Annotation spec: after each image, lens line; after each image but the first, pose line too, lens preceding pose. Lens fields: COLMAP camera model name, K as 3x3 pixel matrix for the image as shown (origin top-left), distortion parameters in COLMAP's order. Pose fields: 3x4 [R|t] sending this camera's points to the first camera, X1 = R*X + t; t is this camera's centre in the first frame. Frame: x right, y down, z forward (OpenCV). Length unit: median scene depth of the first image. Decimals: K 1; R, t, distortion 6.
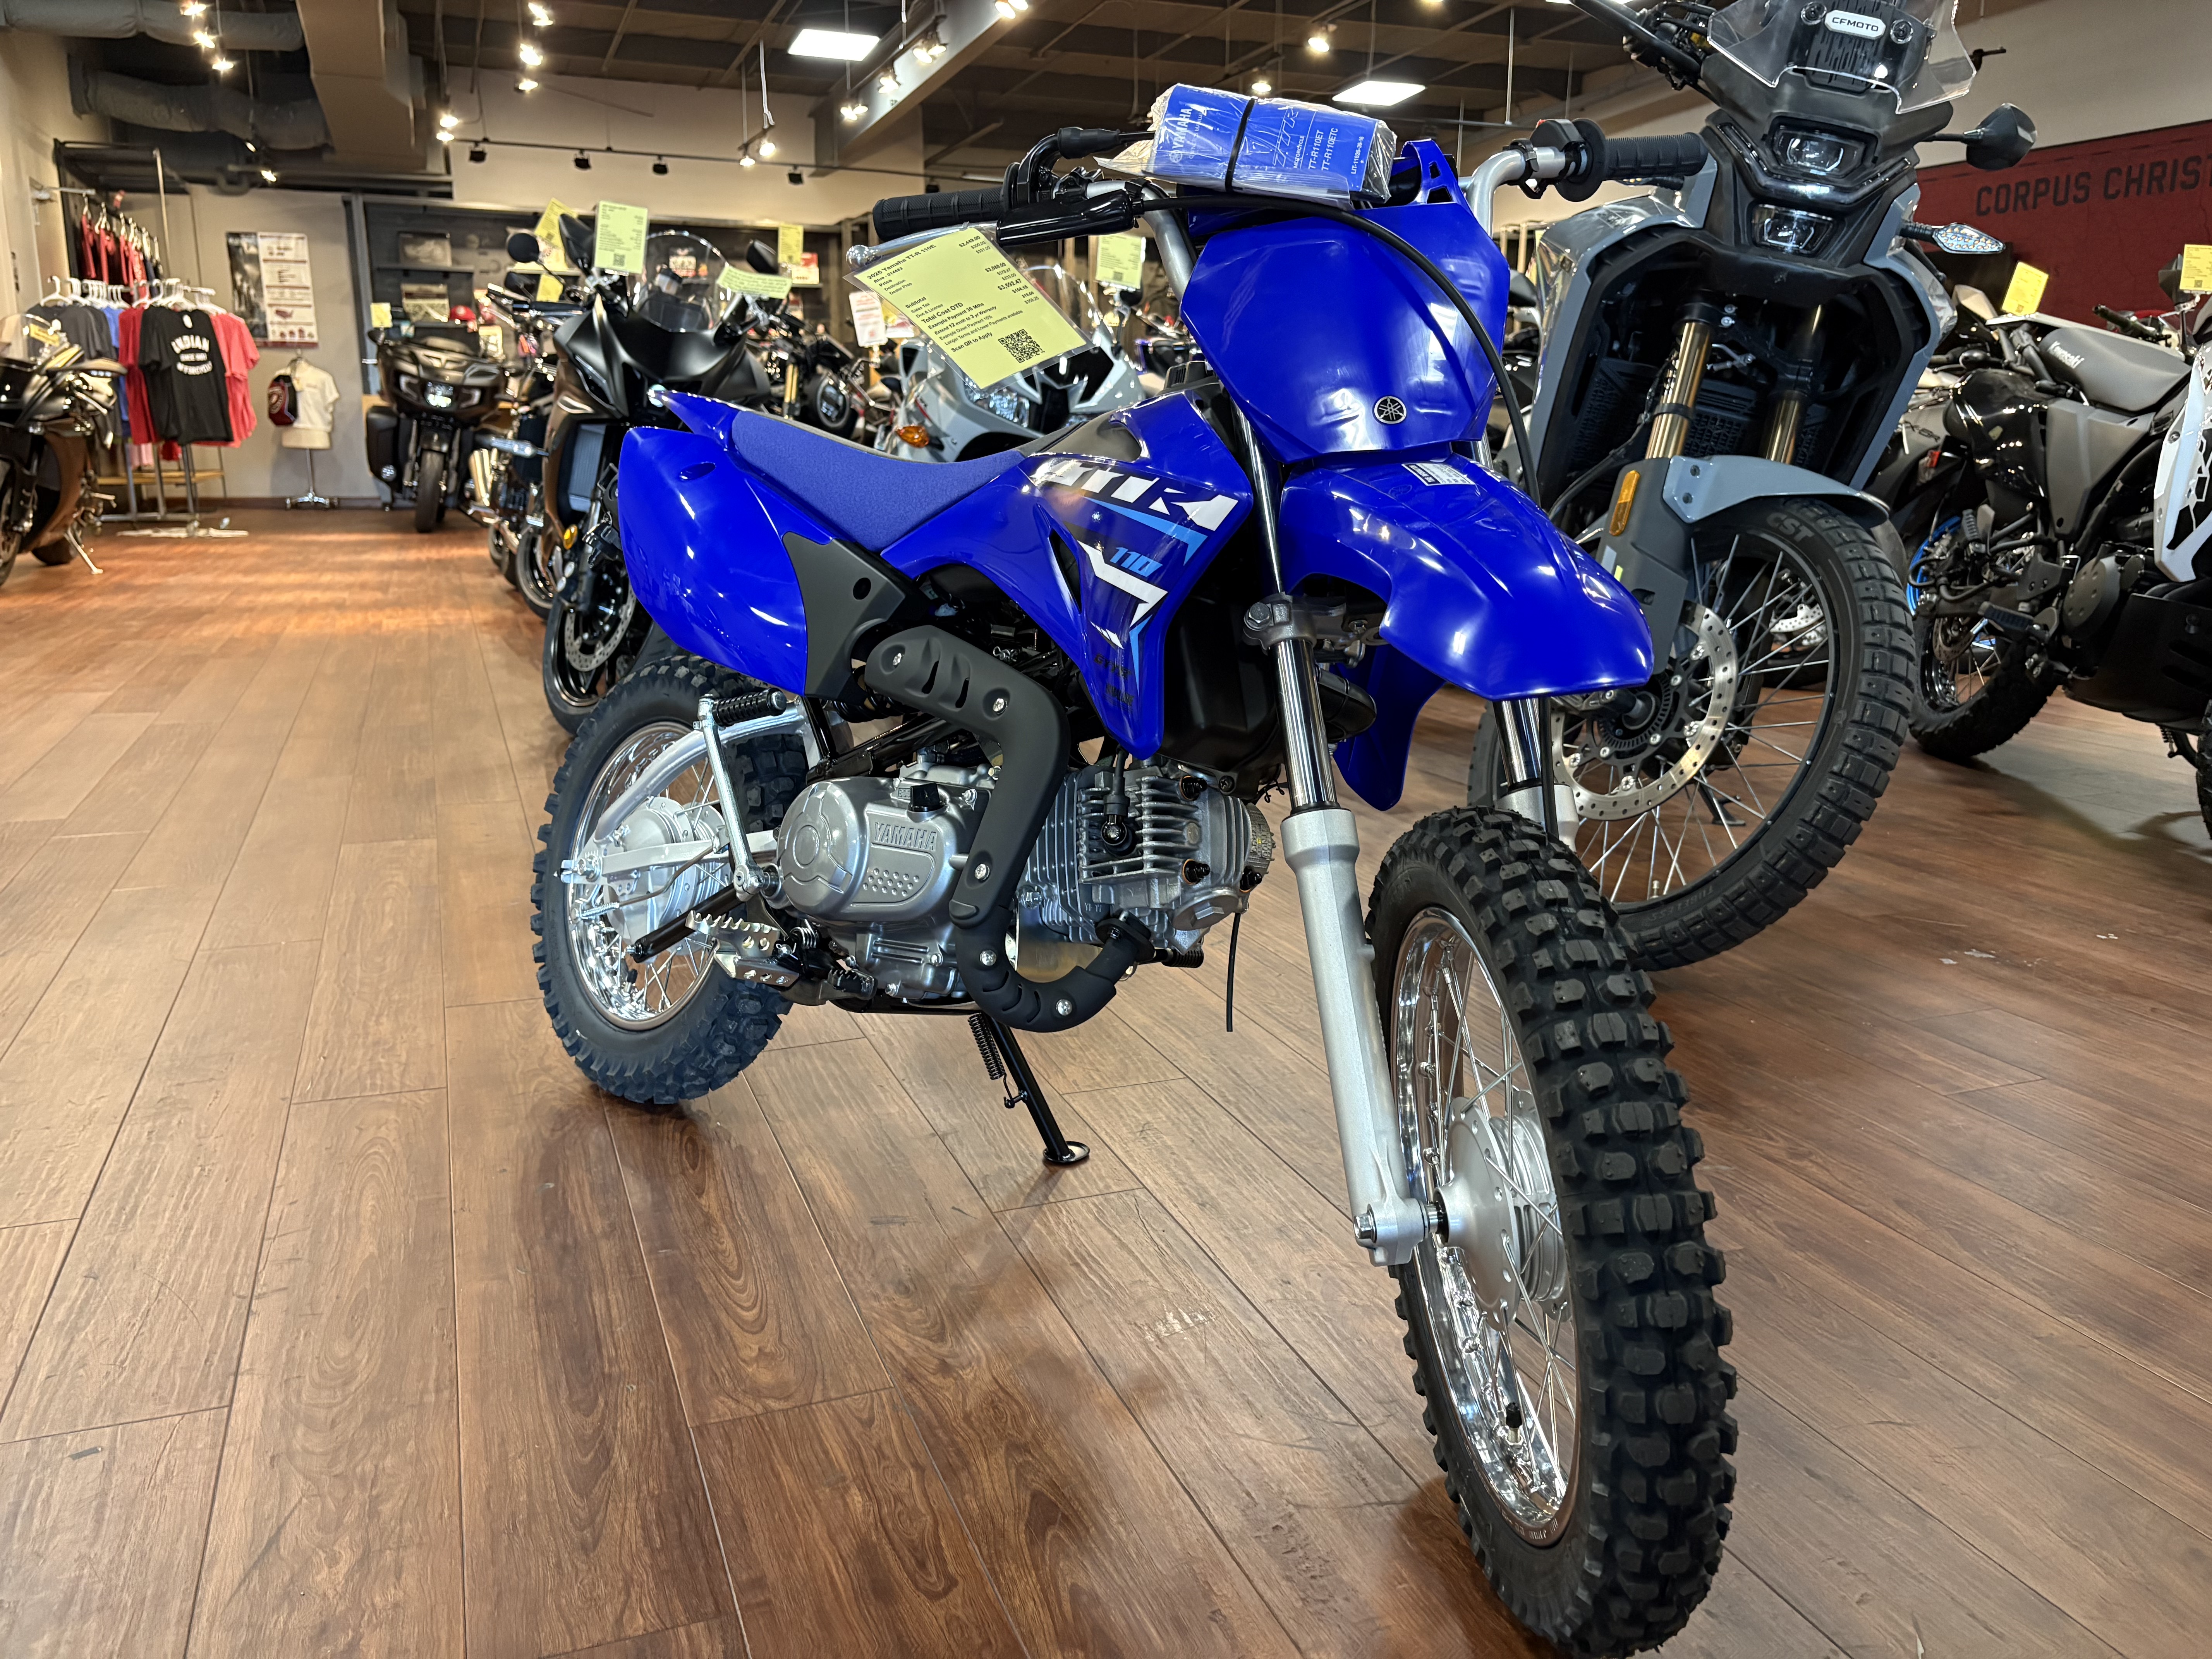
lens RADIAL K [[1668.4, 0, 1102.3], [0, 1668.4, 824.1], [0, 0, 1]] dist [0.026543, -0.033087]
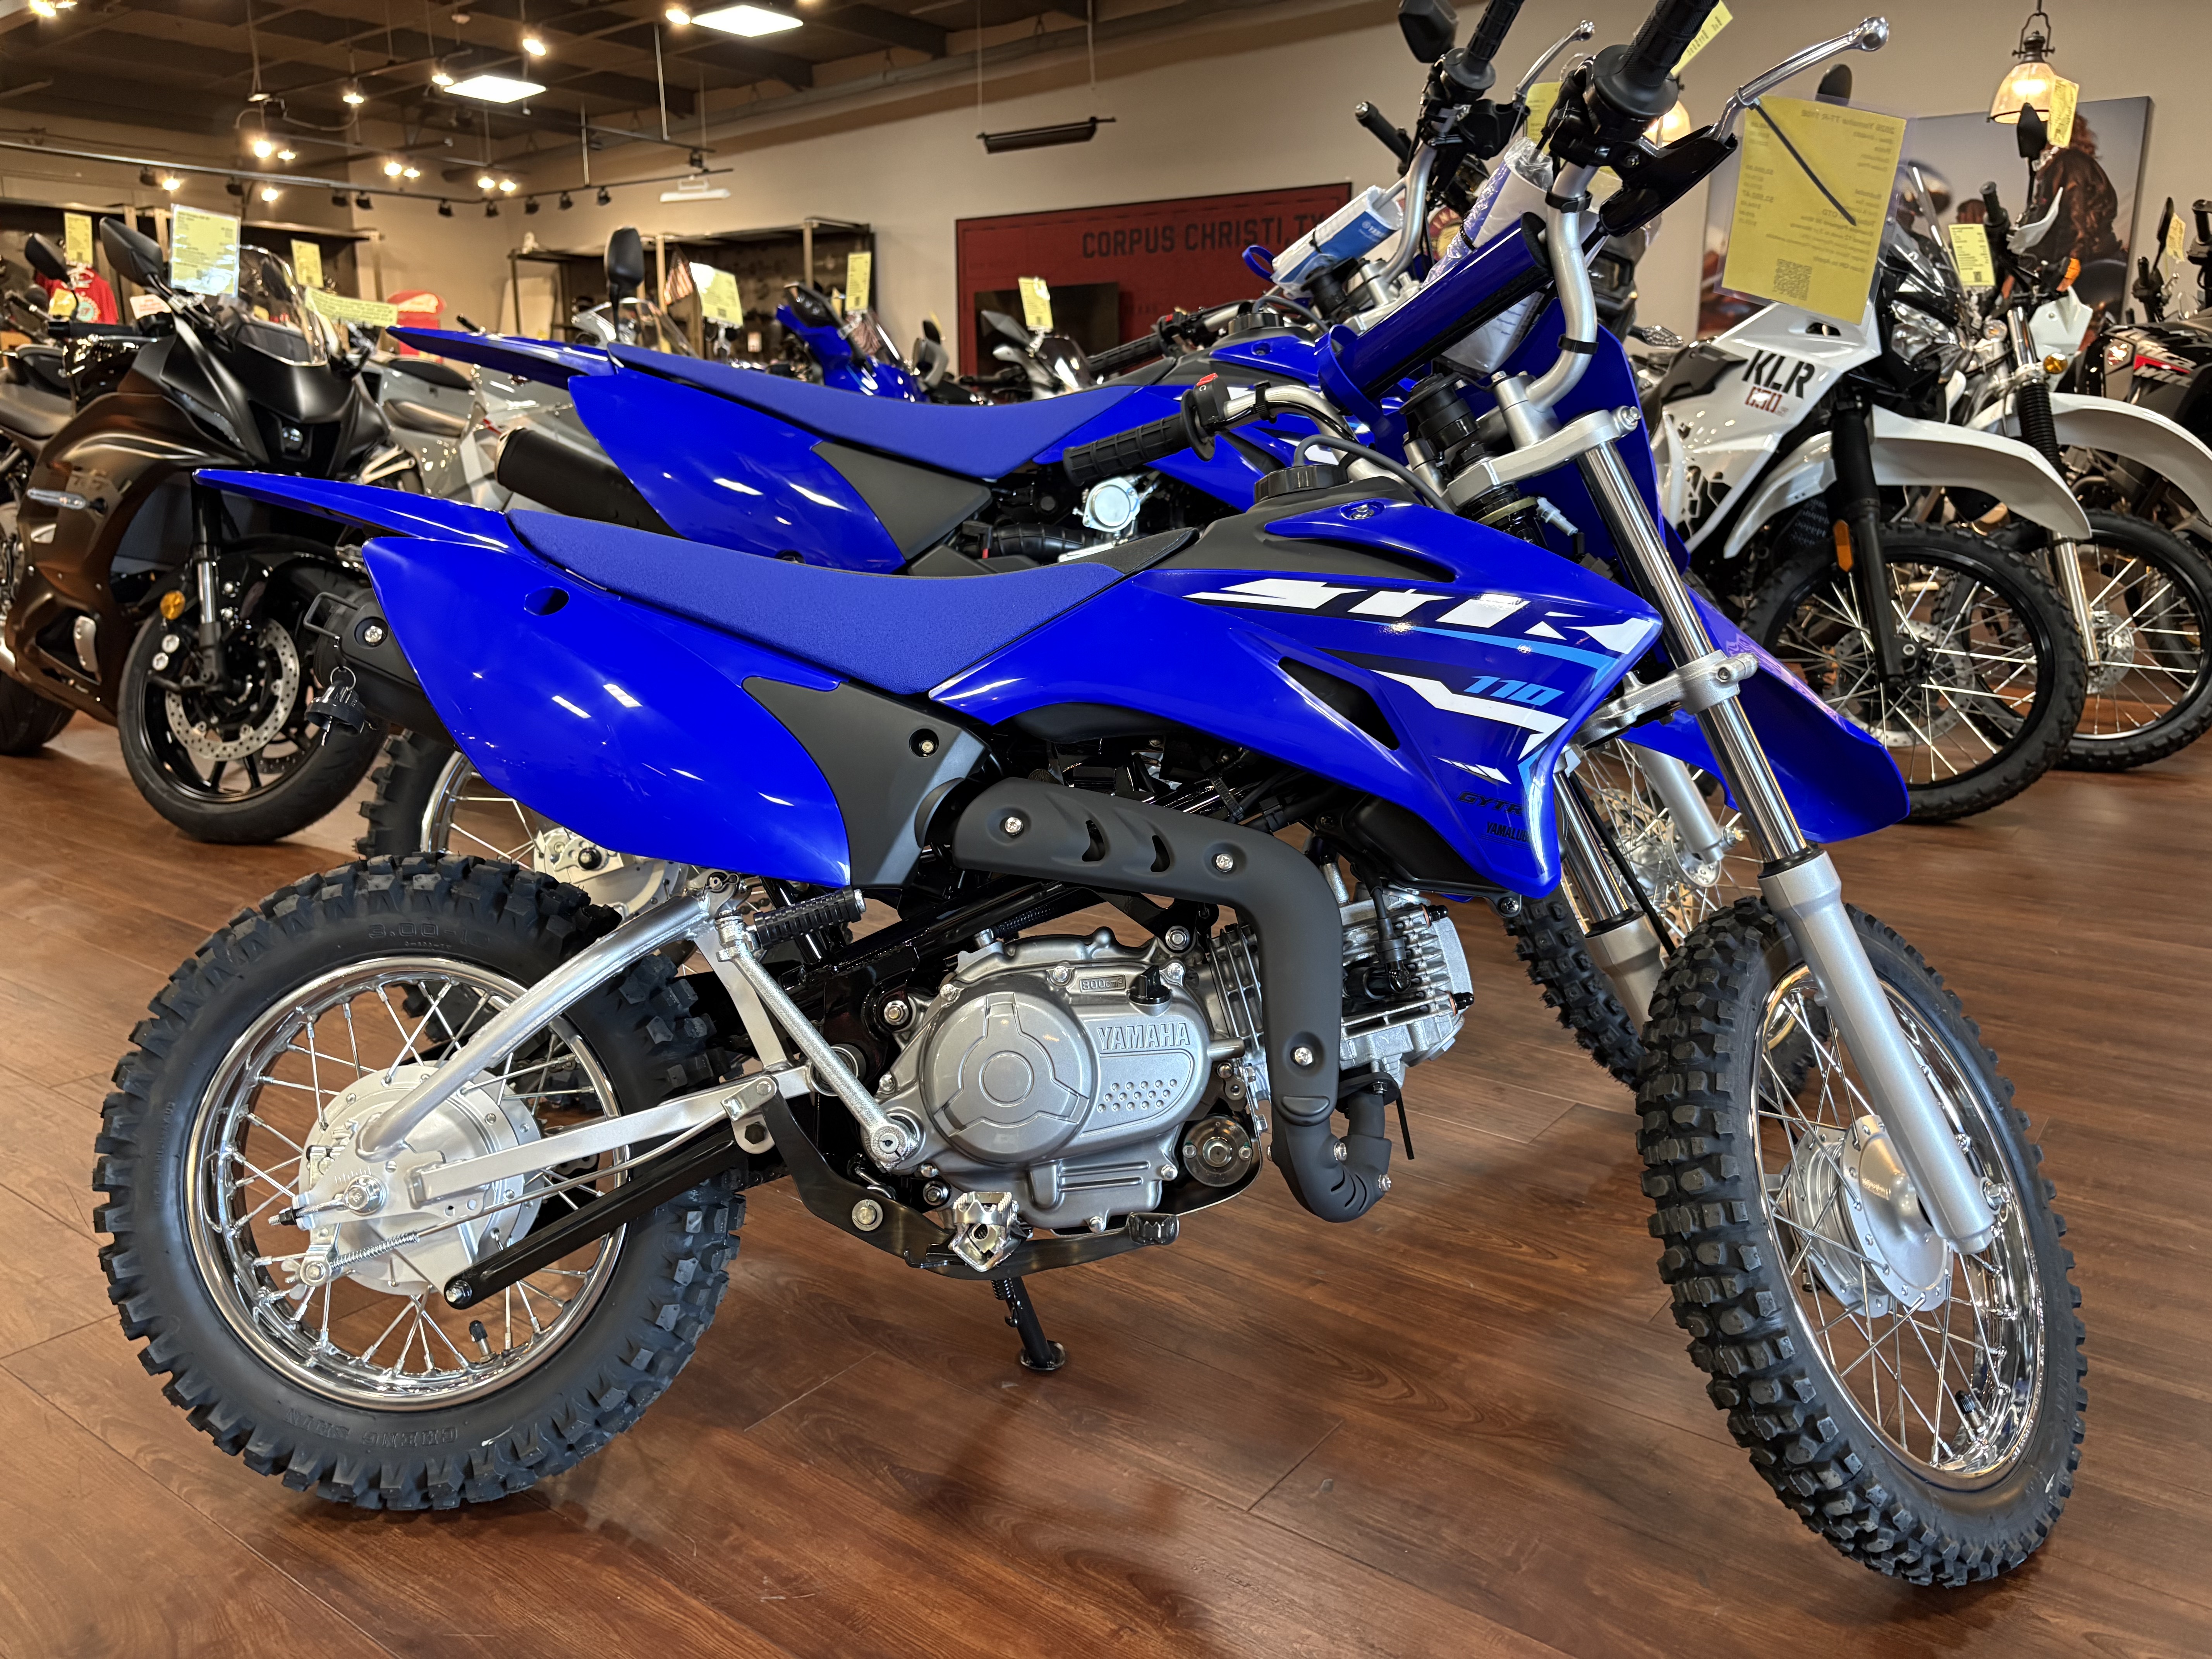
lens RADIAL K [[1668.4, 0, 1089.0], [0, 1668.4, 824.8], [0, 0, 1]] dist [0.026543, -0.033087]
pose [[0.772377, -0.136220, 0.620386, -0.229158], [0.146963, 0.988554, 0.034092, -0.046559], [-0.617929, 0.064841, 0.783556, 0.133064]]
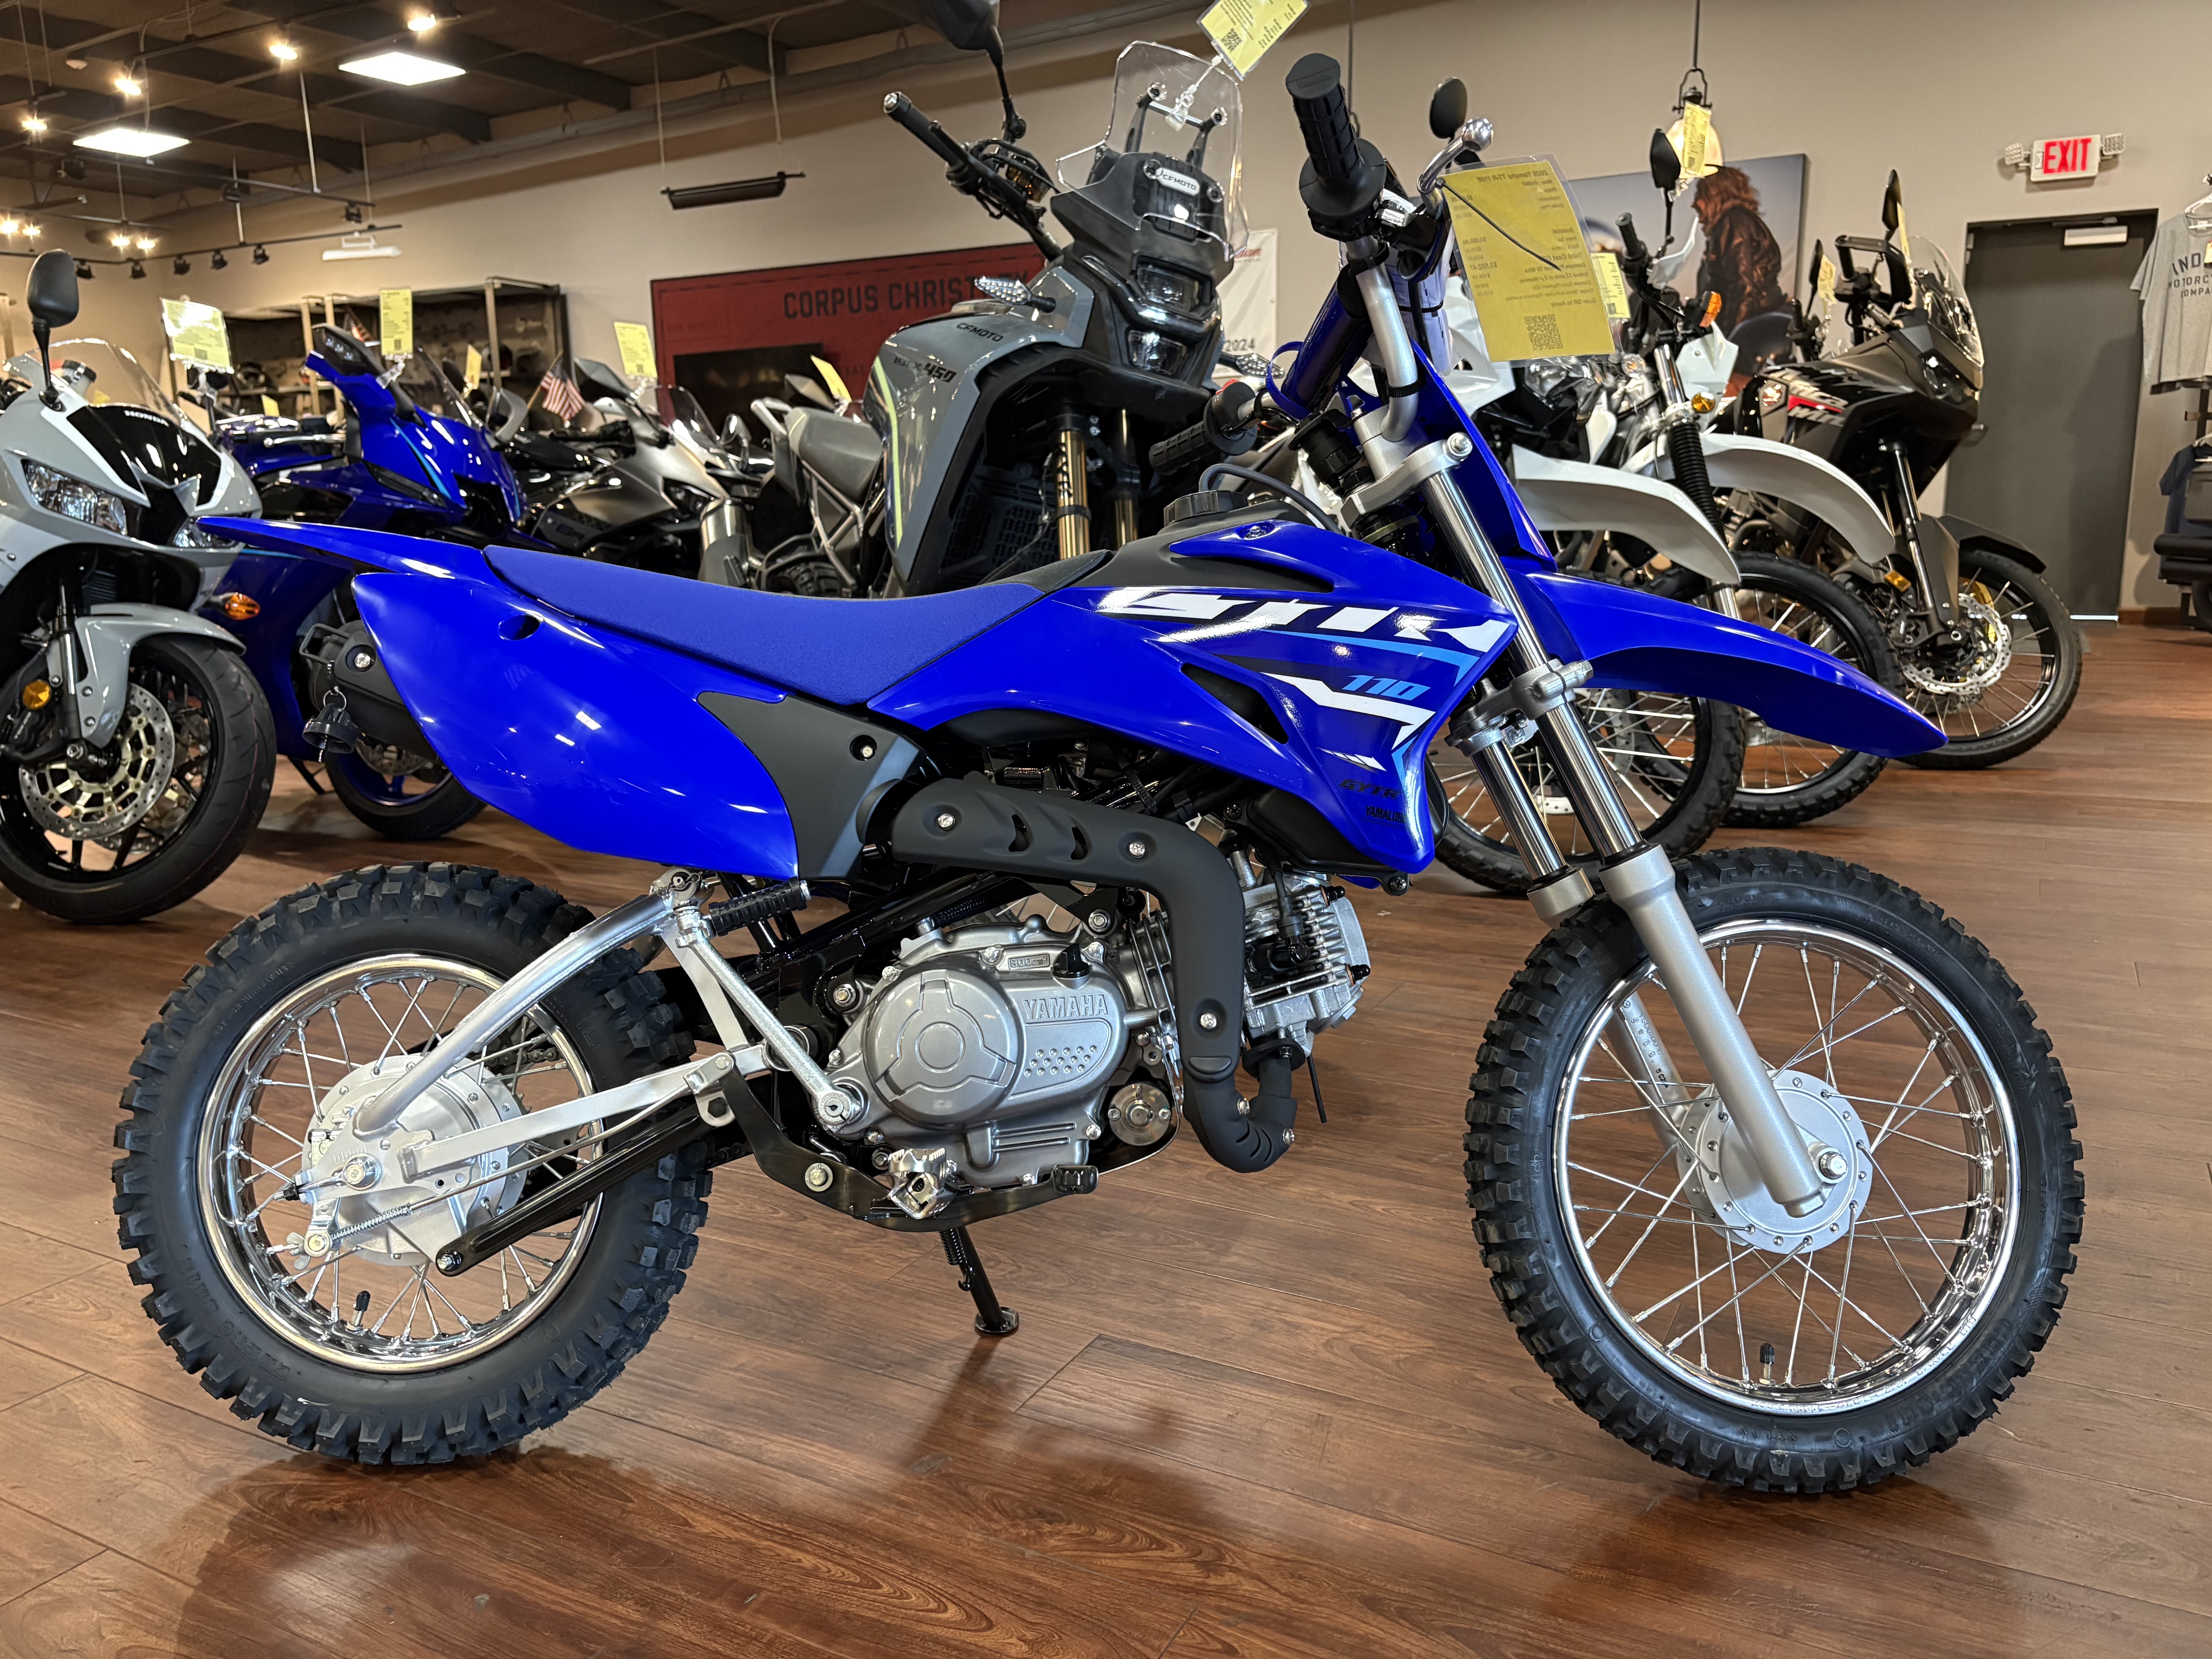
lens RADIAL K [[1668.4, 0, 1118.8], [0, 1668.4, 841.4], [0, 0, 1]] dist [0.026543, -0.033087]
pose [[0.761419, -0.147352, 0.631291, -0.237216], [0.169106, 0.985255, 0.026009, -0.036813], [-0.625815, 0.086951, 0.775110, 0.097989]]
